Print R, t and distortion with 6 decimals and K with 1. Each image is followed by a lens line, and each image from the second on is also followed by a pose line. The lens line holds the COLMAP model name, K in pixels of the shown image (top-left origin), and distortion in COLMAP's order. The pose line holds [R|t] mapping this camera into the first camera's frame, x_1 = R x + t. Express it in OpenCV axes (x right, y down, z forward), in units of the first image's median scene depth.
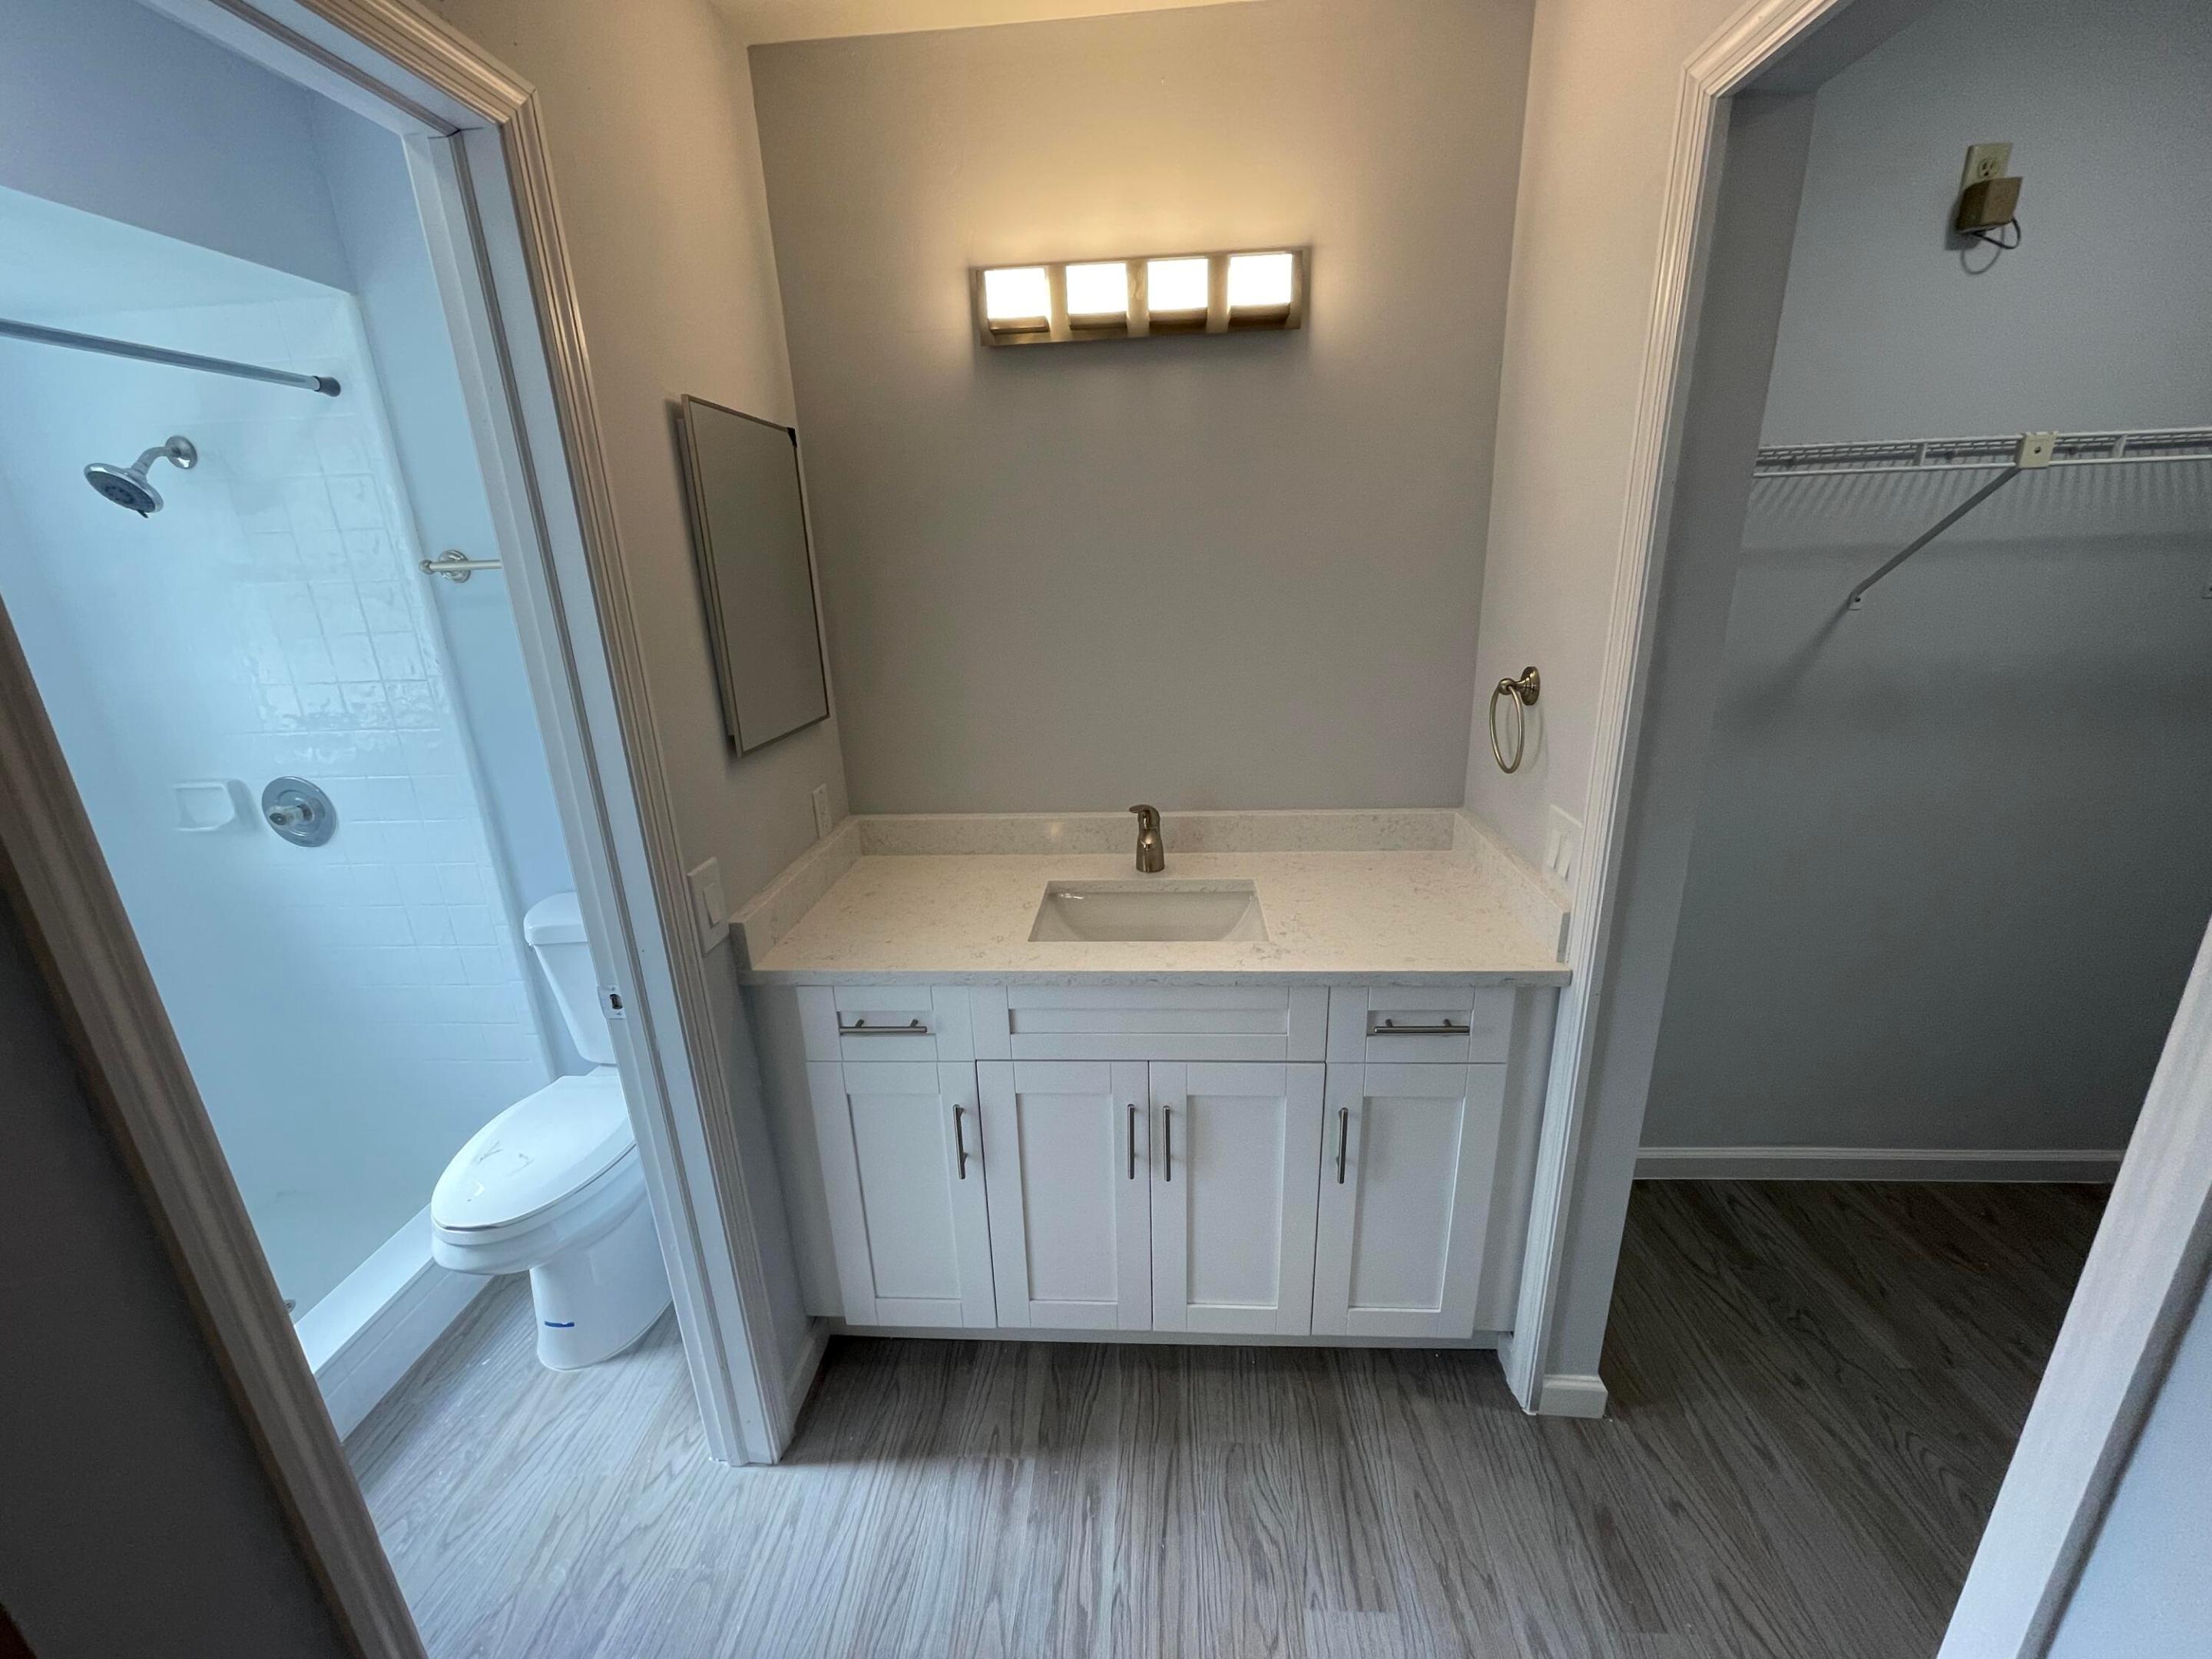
lens RADIAL K [[891.2, 0, 1105.3], [0, 891.2, 835.8], [0, 0, 1]] dist [-0.002976, 0.000551]
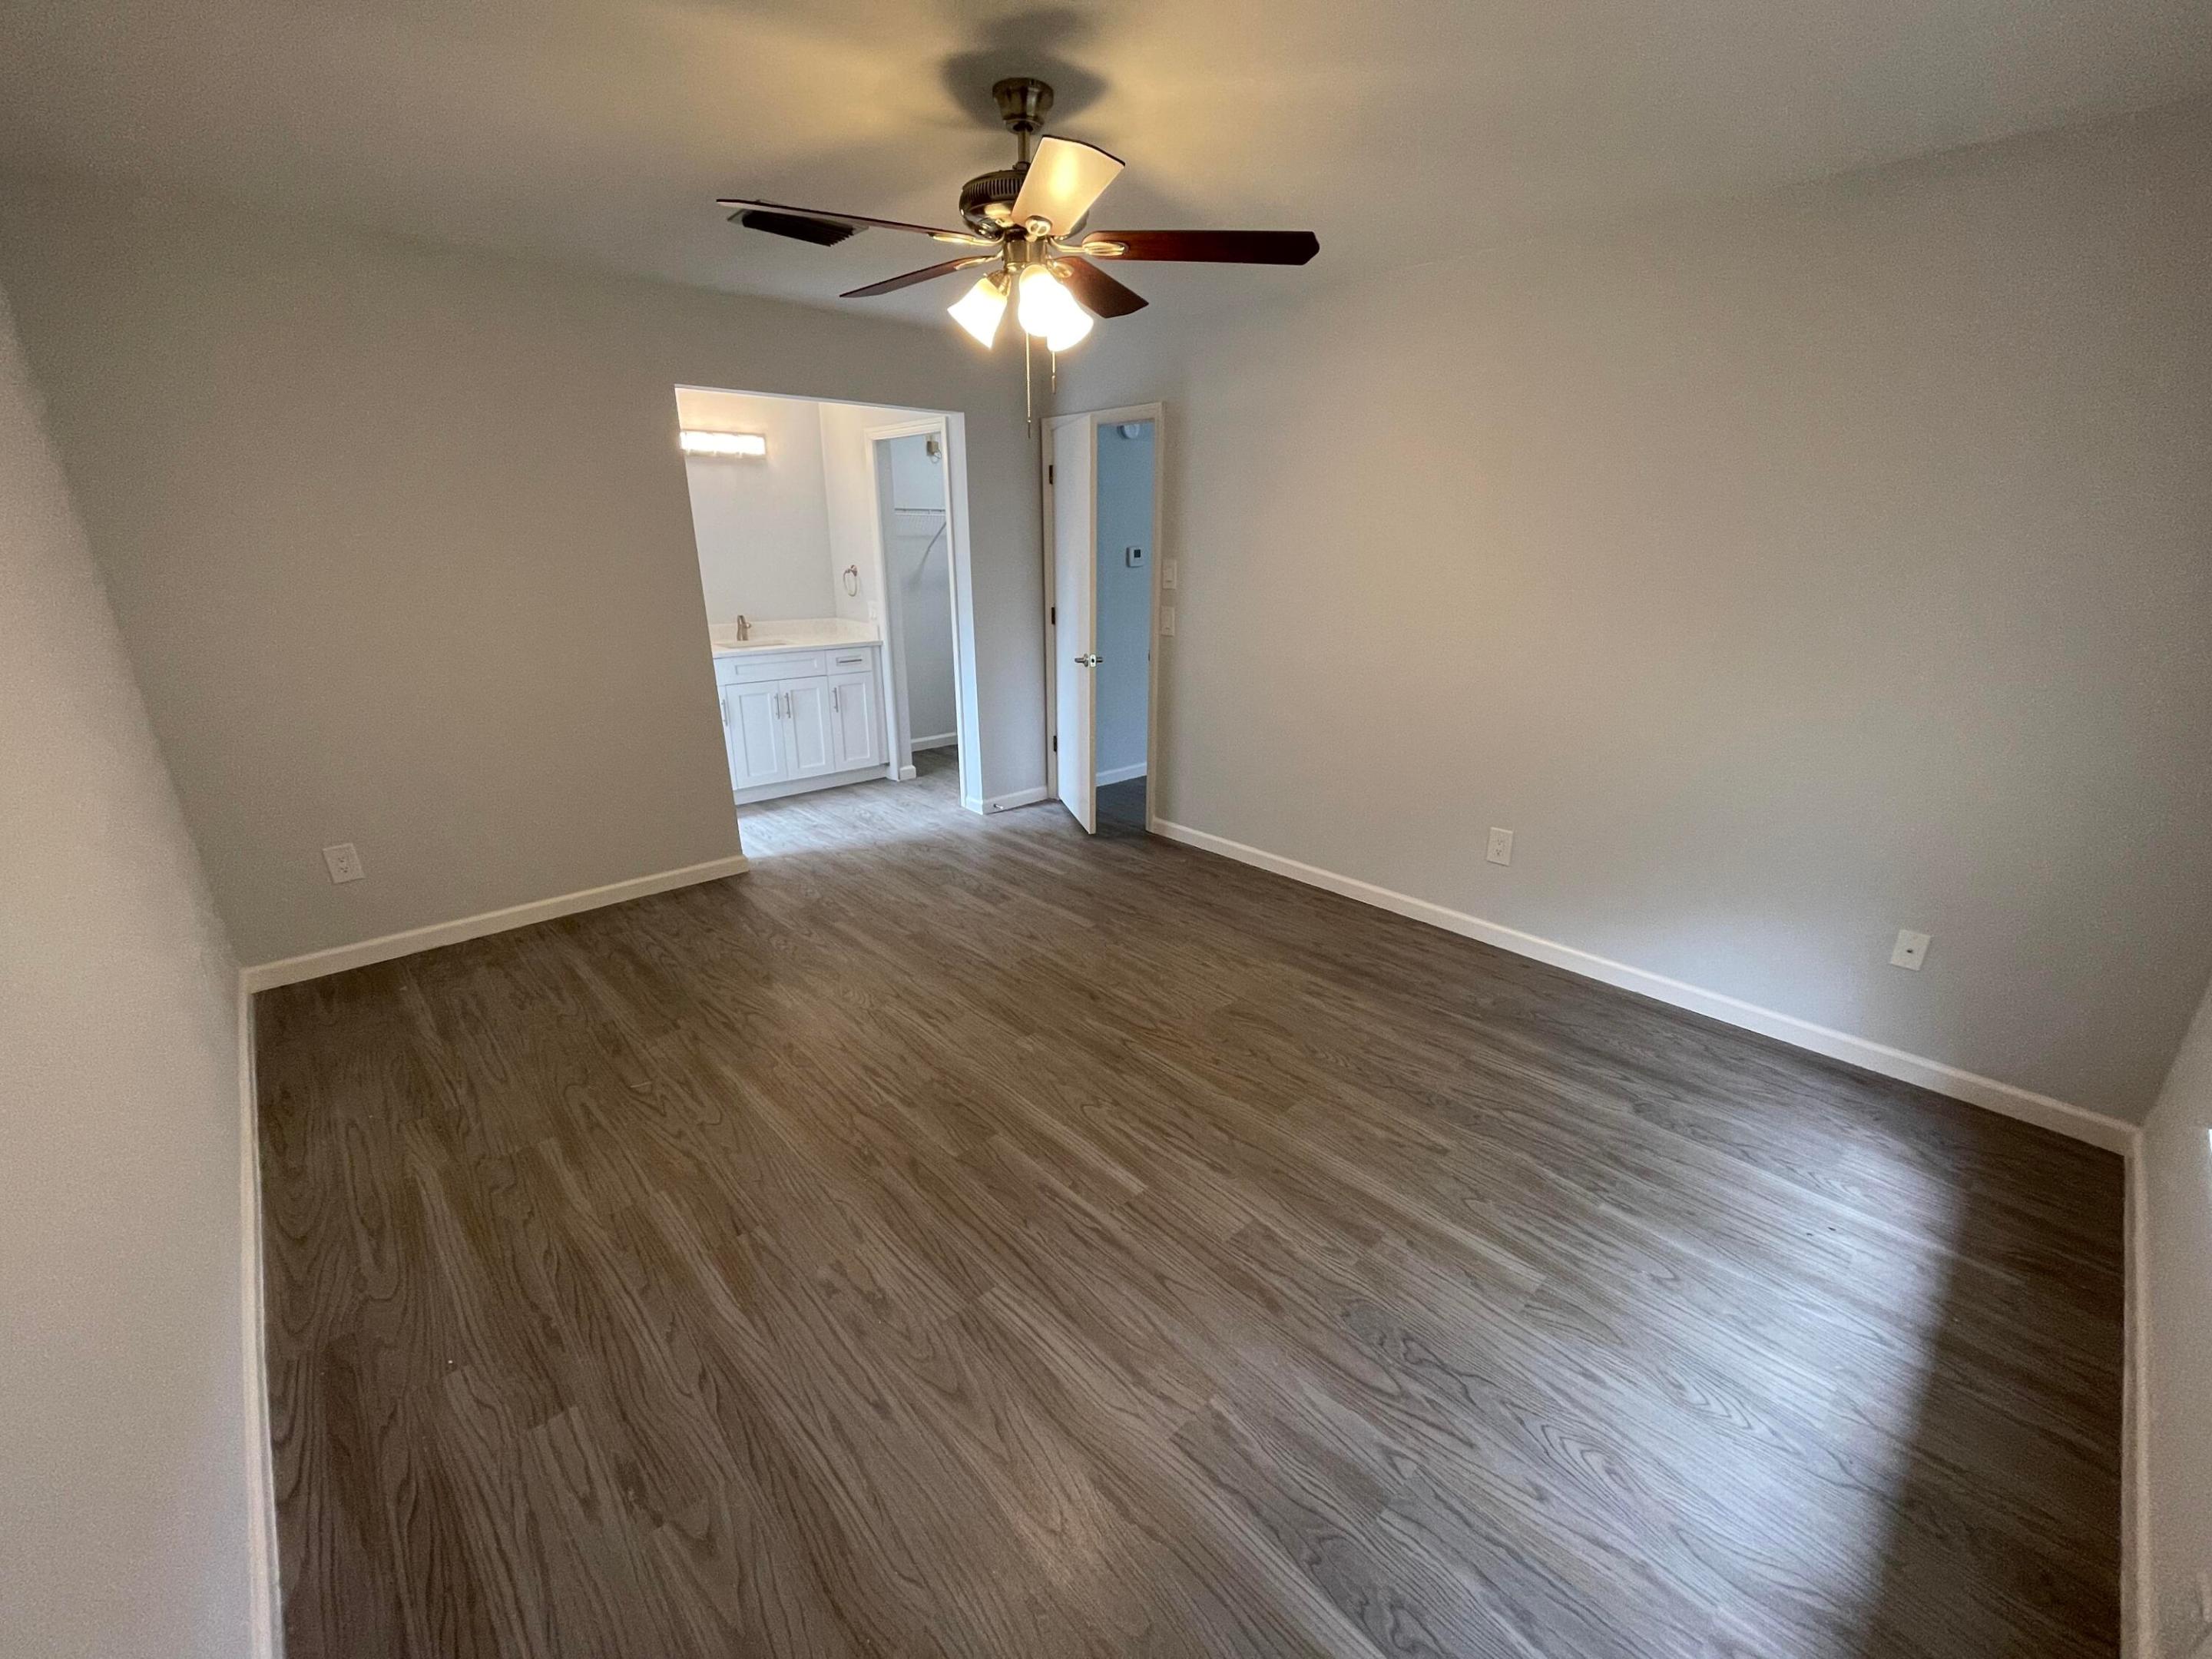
lens RADIAL K [[910.2, 0, 1113.0], [0, 910.2, 816.5], [0, 0, 1]] dist [0.001439, 0.000304]
pose [[0.686854, -0.178816, 0.704454, -1.417092], [0.201303, 0.978147, 0.052016, 0.742492], [-0.698361, 0.106081, 0.707841, -2.001509]]
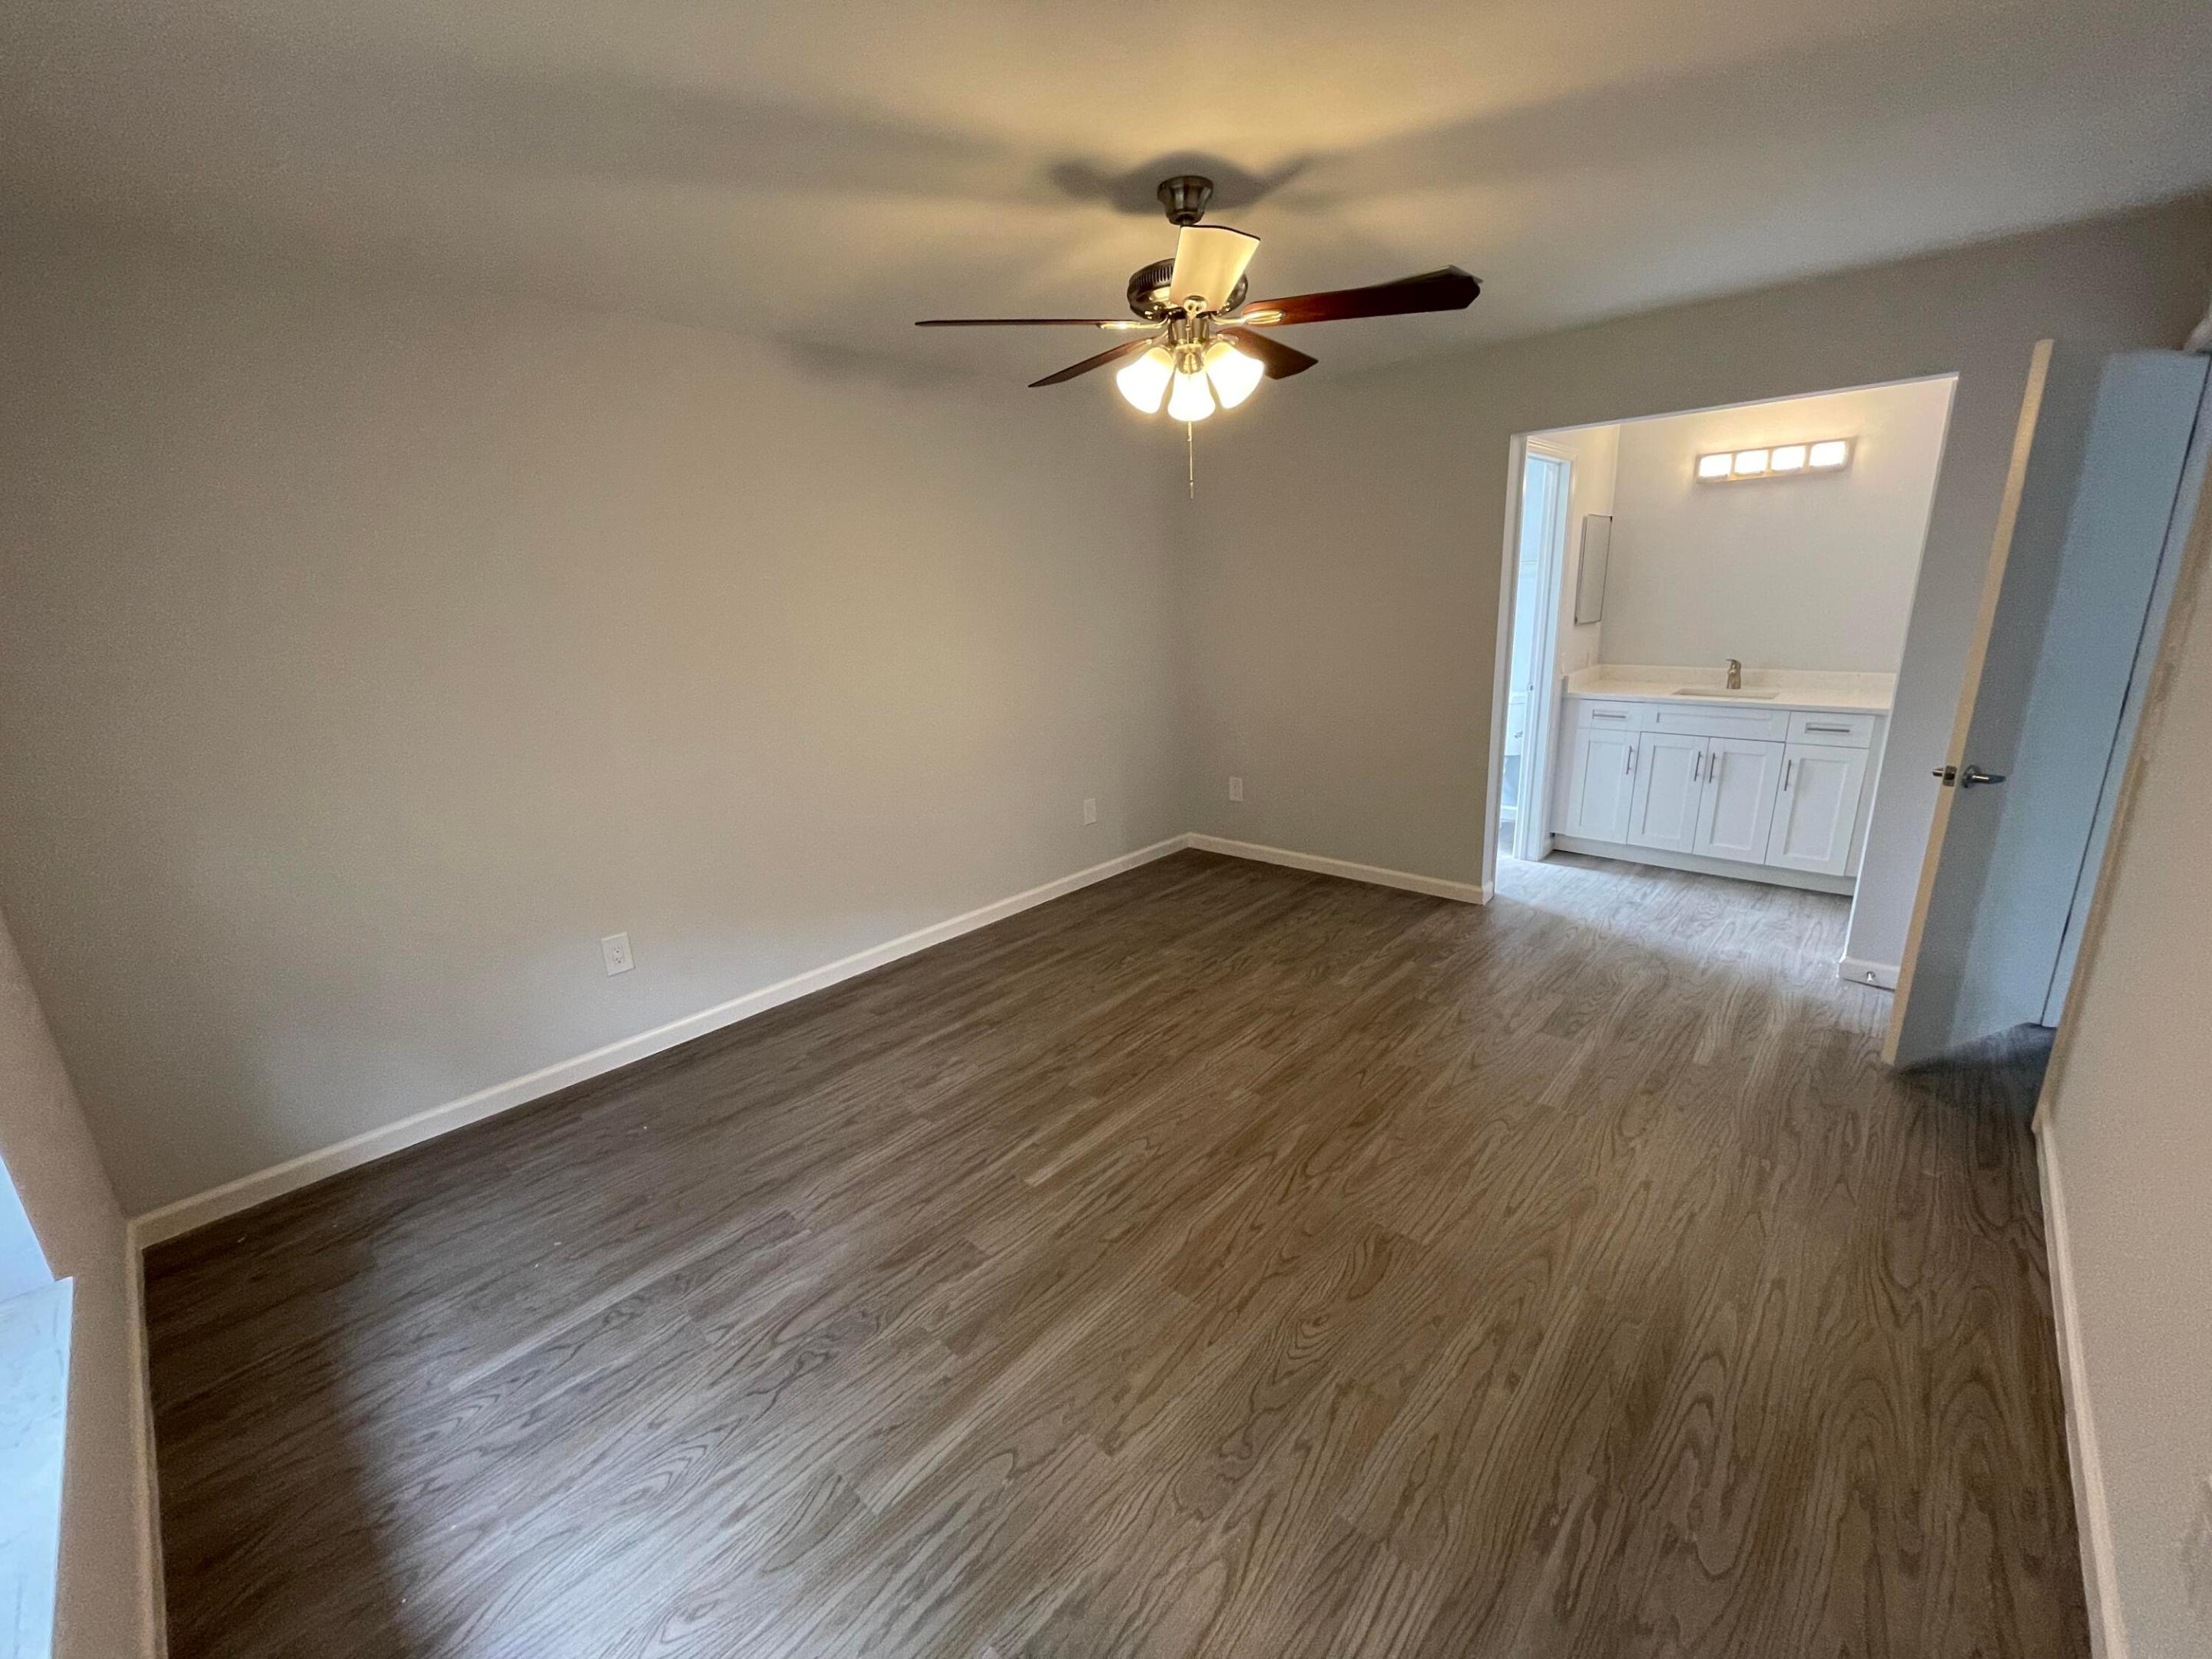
lens RADIAL K [[891.2, 0, 1105.3], [0, 891.2, 835.8], [0, 0, 1]] dist [-0.002976, 0.000551]
pose [[0.774275, 0.174466, -0.608325, 0.302018], [-0.187755, 0.981298, 0.042459, 0.720158], [0.604355, 0.081341, 0.792552, -2.142162]]
